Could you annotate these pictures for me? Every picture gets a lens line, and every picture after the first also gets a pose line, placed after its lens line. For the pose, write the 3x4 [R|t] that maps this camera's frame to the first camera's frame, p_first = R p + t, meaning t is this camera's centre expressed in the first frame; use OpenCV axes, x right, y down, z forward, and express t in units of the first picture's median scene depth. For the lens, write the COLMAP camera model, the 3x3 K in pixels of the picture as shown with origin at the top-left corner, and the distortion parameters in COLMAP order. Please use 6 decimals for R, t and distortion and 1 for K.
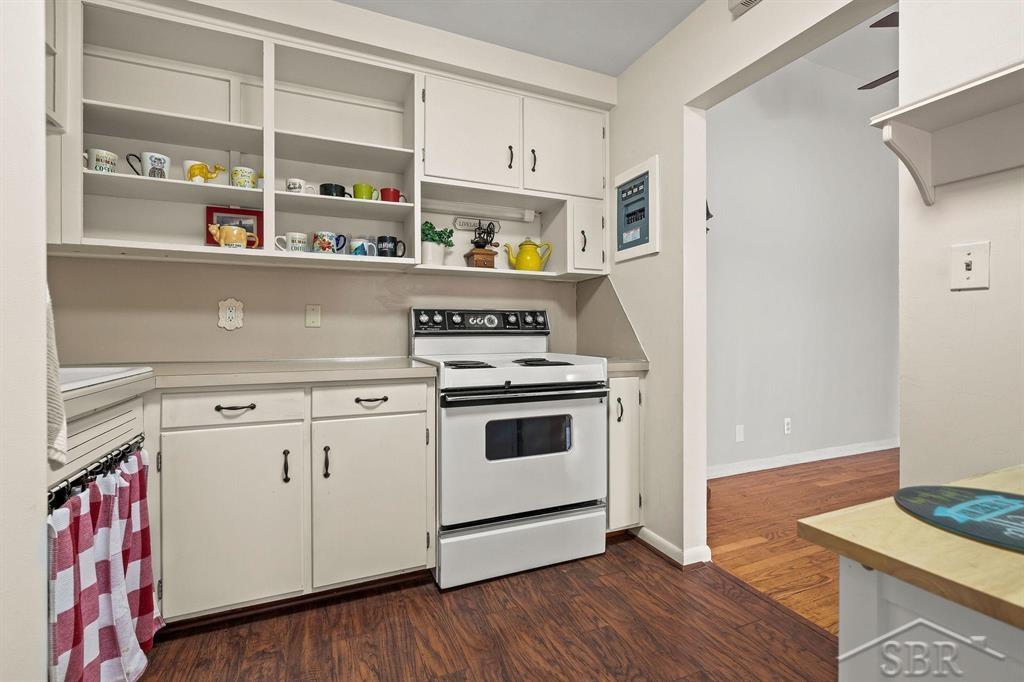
lens RADIAL K [[447.2, 0, 542.4], [0, 447.2, 331.8], [0, 0, 1]] dist [0.004030, 0.000154]
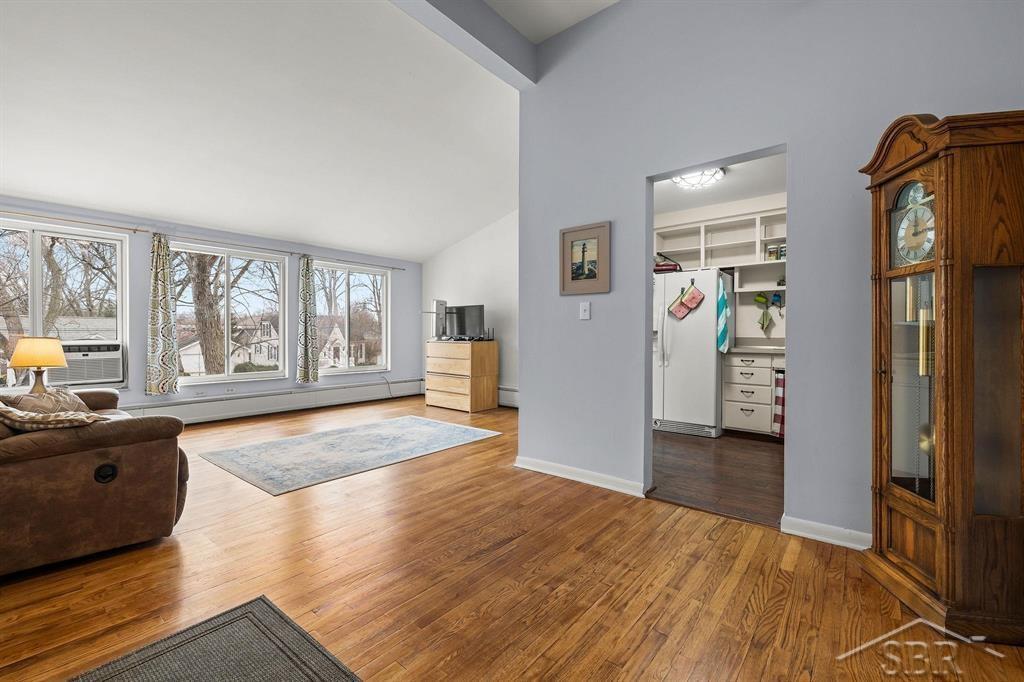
lens RADIAL K [[436.9, 0, 511.1], [0, 436.9, 337.0], [0, 0, 1]] dist [-0.002406, -0.000232]
pose [[-0.906949, 0.000891, -0.421239, 1.280762], [-0.001487, 0.999985, 0.005317, 0.003804], [0.421238, 0.005449, -0.906934, 1.469143]]
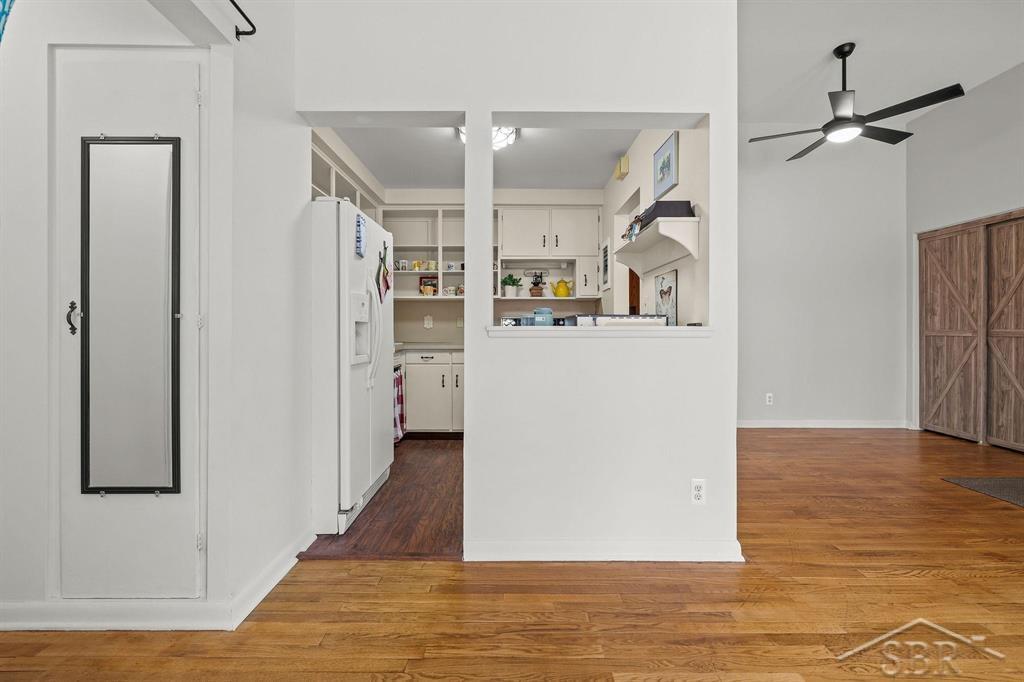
lens RADIAL K [[433.4, 0, 514.9], [0, 433.4, 331.6], [0, 0, 1]] dist [0.000802, -0.000147]
pose [[0.903851, 0.001870, -0.427843, 0.618022], [-0.000196, 0.999992, 0.003957, 0.000981], [0.427847, -0.003493, 0.903844, -0.771390]]
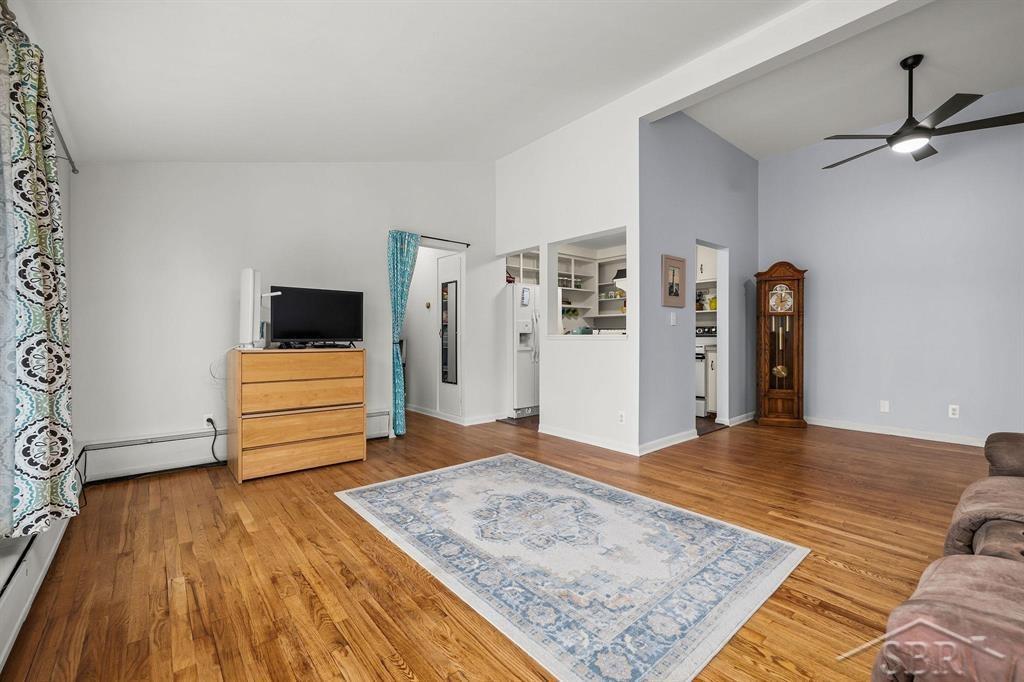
lens RADIAL K [[428.8, 0, 512.3], [0, 428.8, 330.0], [0, 0, 1]] dist [-0.001066, -0.000123]
pose [[0.251100, -0.014158, -0.967858, 2.061703], [0.003698, 0.999900, -0.013667, 0.000651], [0.967954, -0.000147, 0.251127, -0.678038]]
